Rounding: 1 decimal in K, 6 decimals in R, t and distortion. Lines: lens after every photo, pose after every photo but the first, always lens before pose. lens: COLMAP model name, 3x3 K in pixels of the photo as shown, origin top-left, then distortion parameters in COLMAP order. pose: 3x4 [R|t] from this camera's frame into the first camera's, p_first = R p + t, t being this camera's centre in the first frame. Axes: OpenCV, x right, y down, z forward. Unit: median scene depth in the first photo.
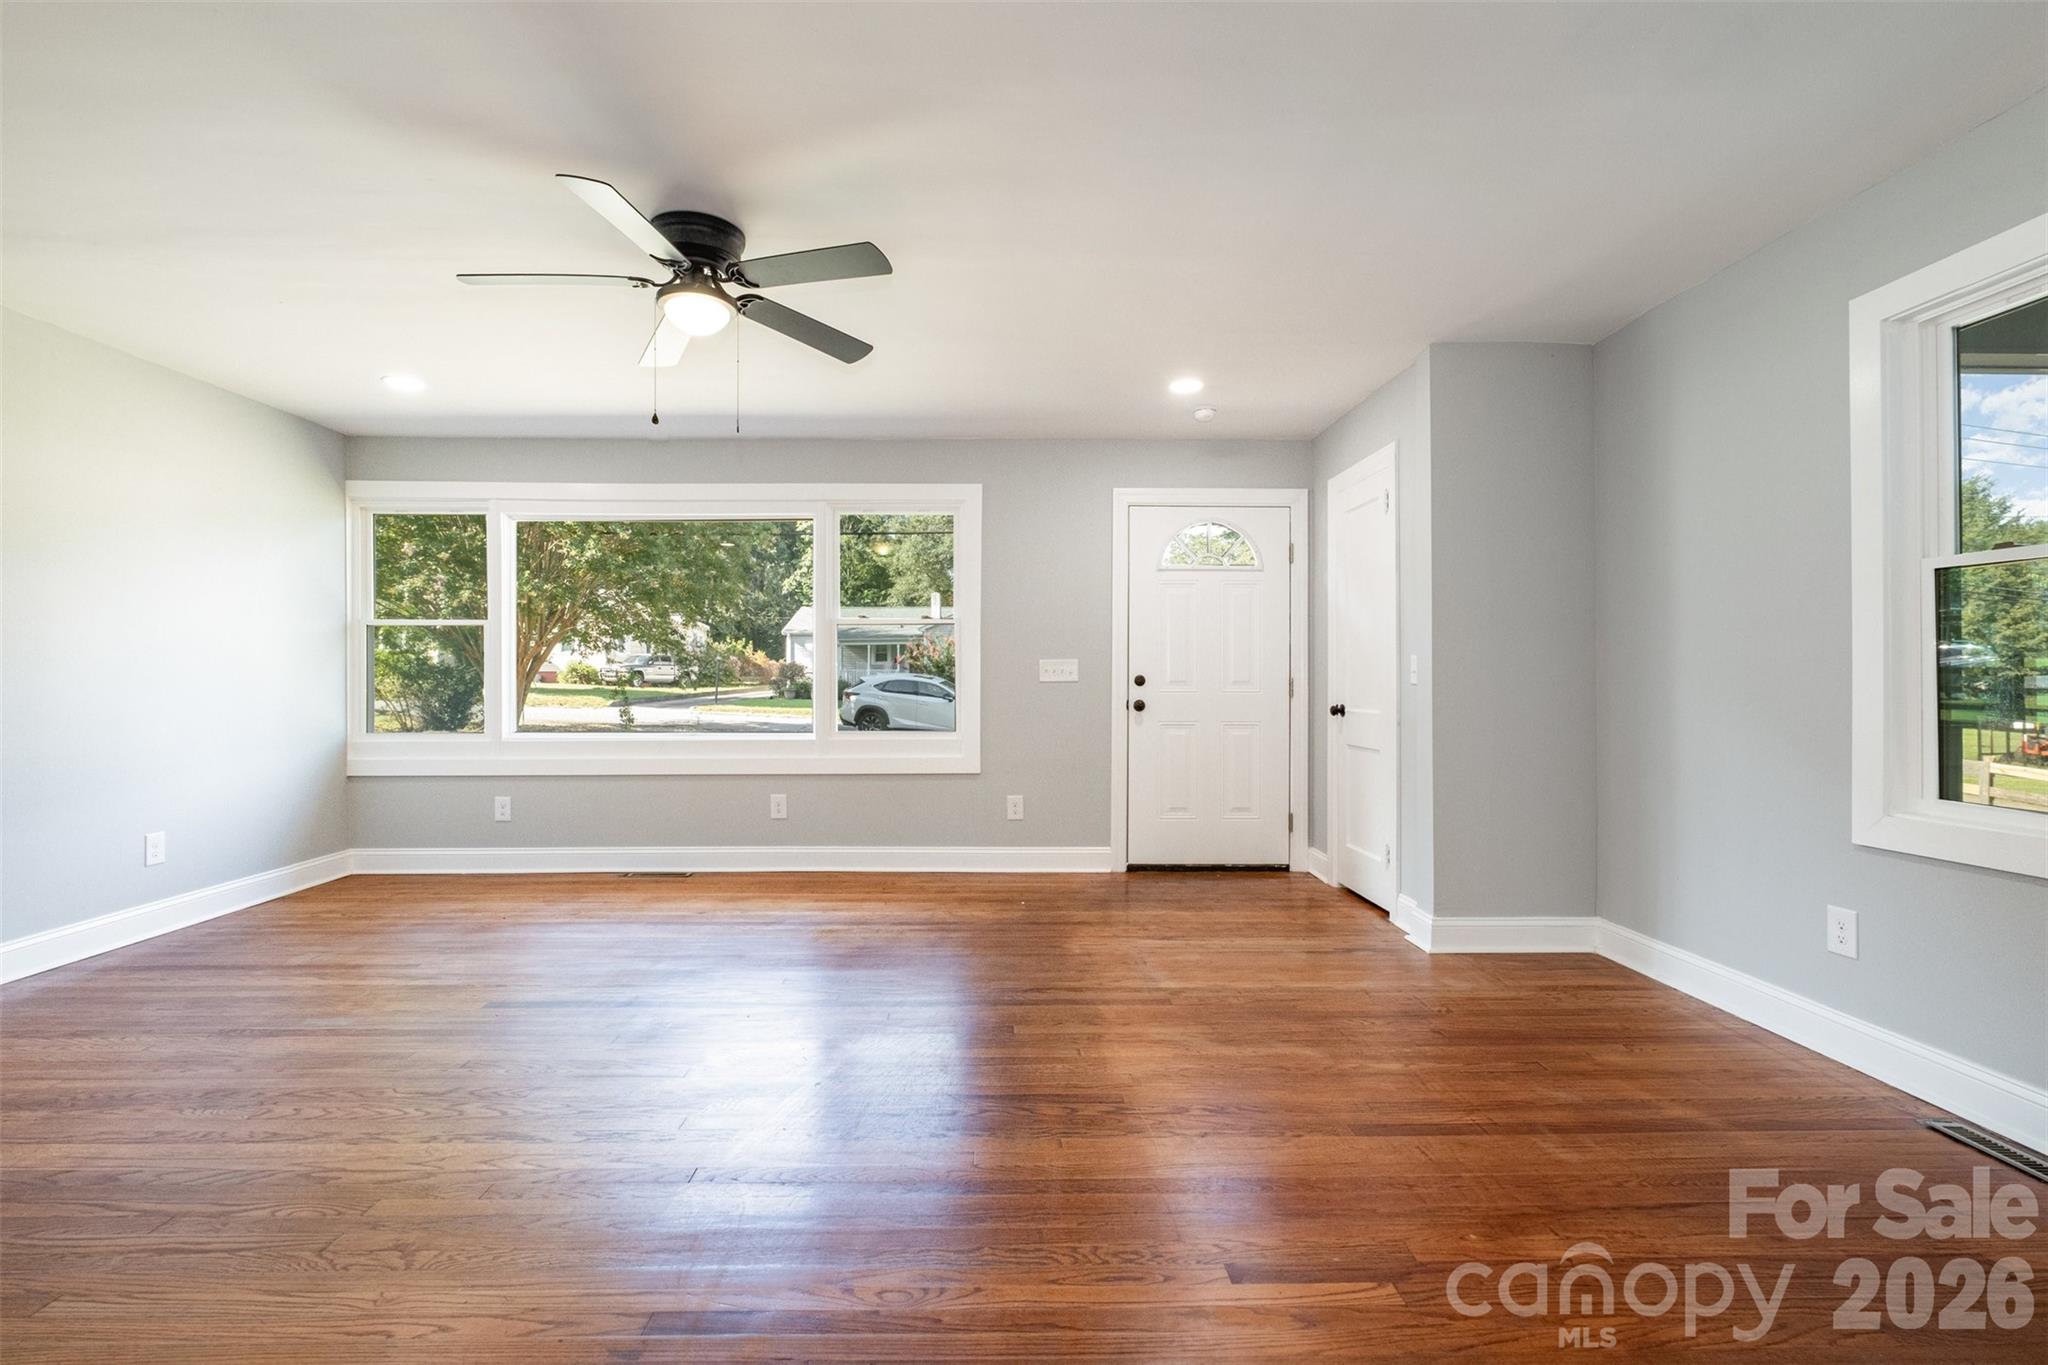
lens RADIAL K [[899.3, 0, 1027.4], [0, 899.3, 679.5], [0, 0, 1]] dist [-0.000169, 0.000135]
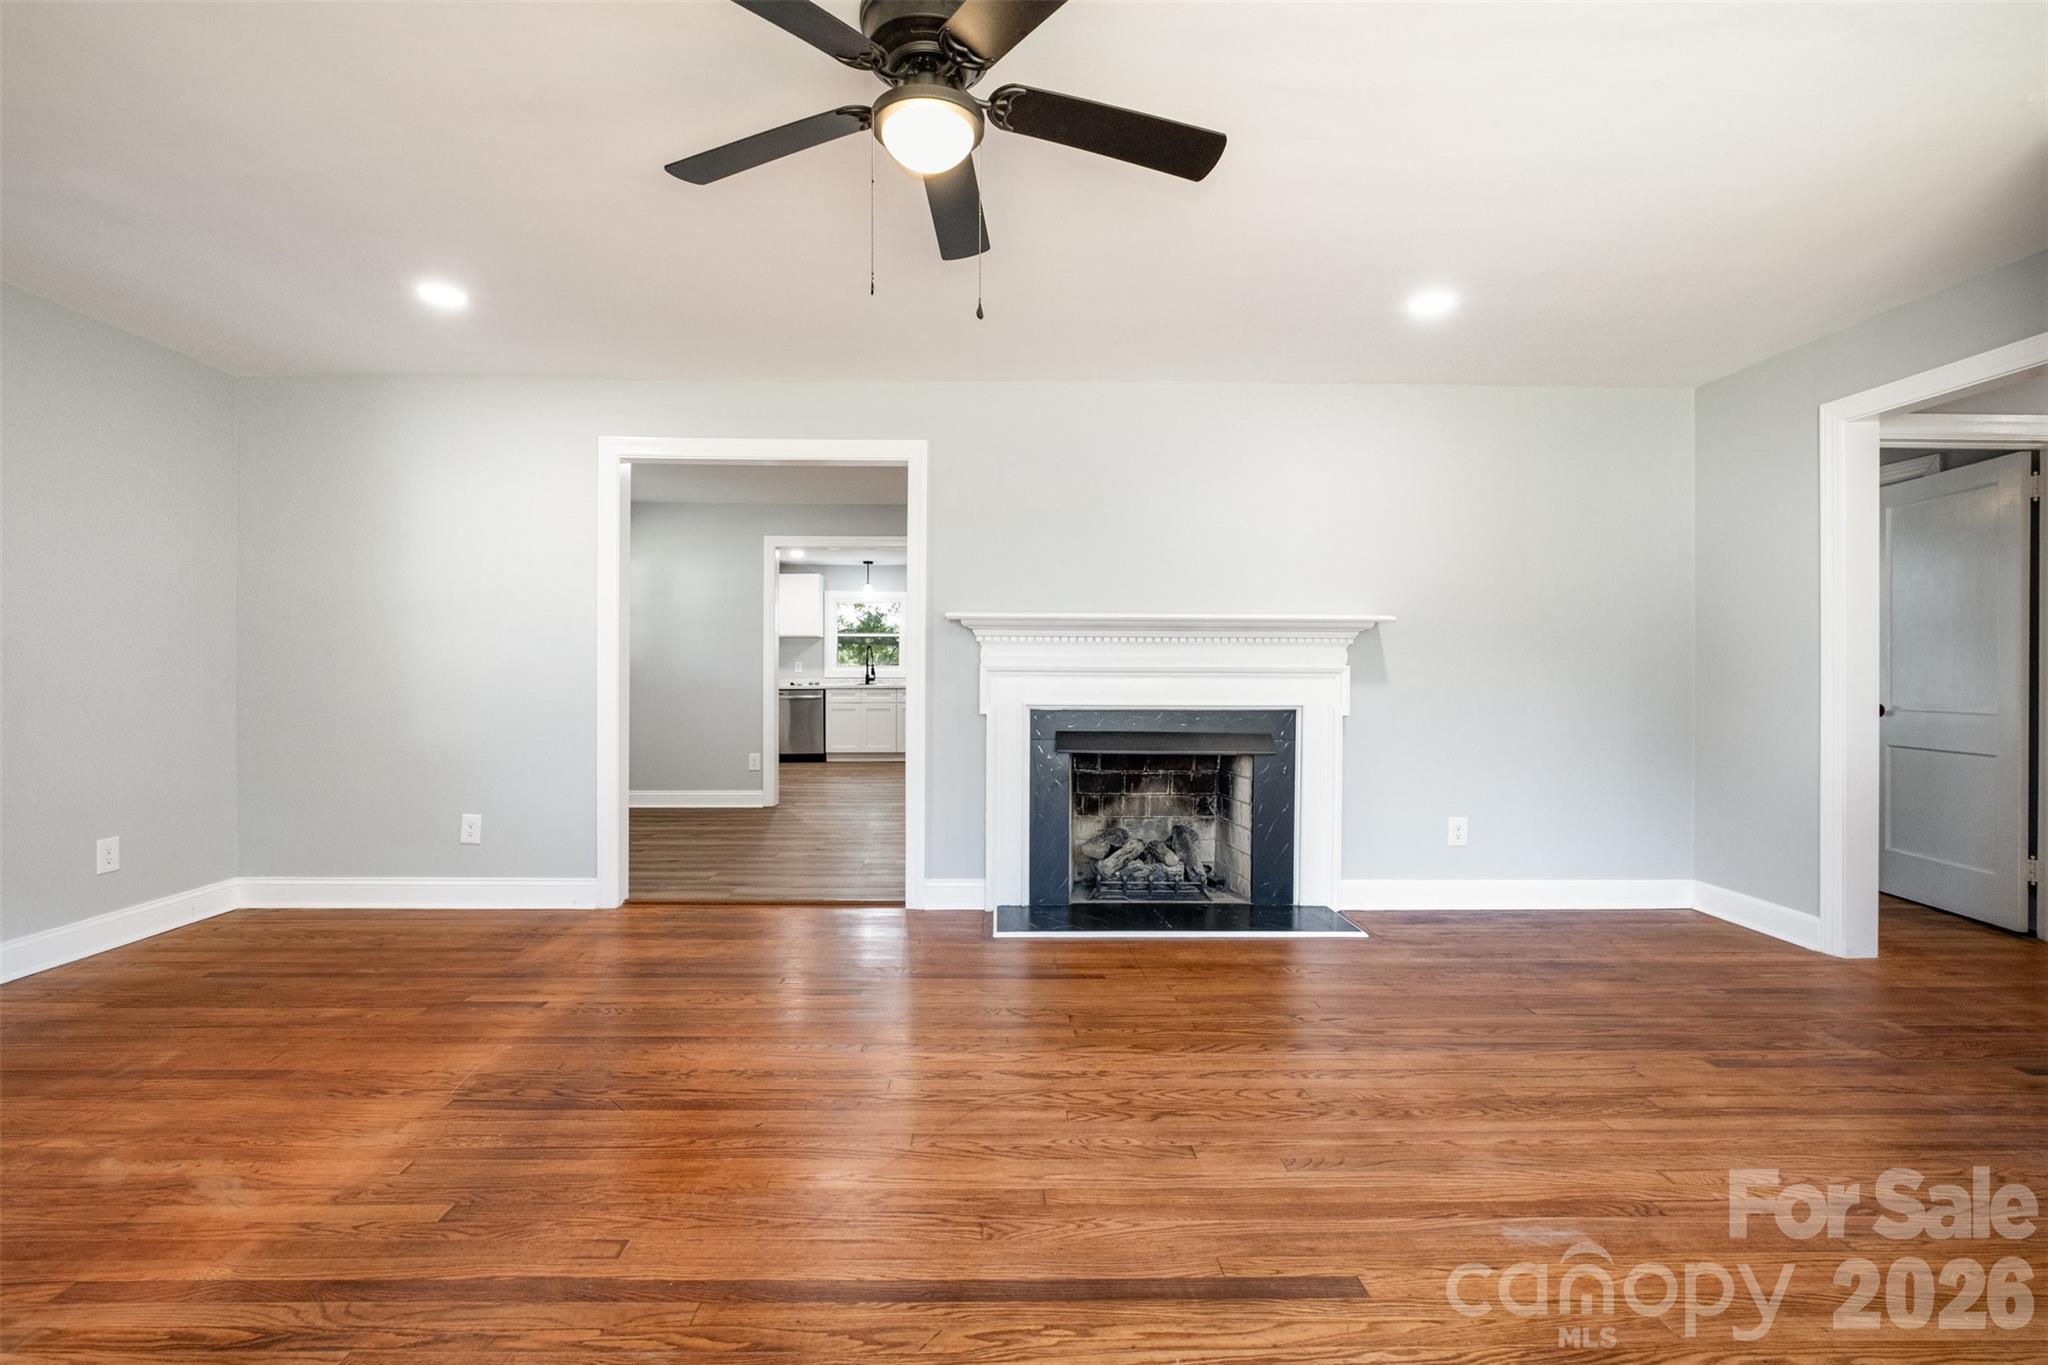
lens RADIAL K [[899.3, 0, 1025.6], [0, 899.3, 675.3], [0, 0, 1]] dist [-0.000169, 0.000135]
pose [[-0.999995, -0.000623, -0.003037, -0.461741], [-0.000636, 0.999990, 0.004536, -0.002955], [0.003034, 0.004538, -0.999985, 1.765381]]
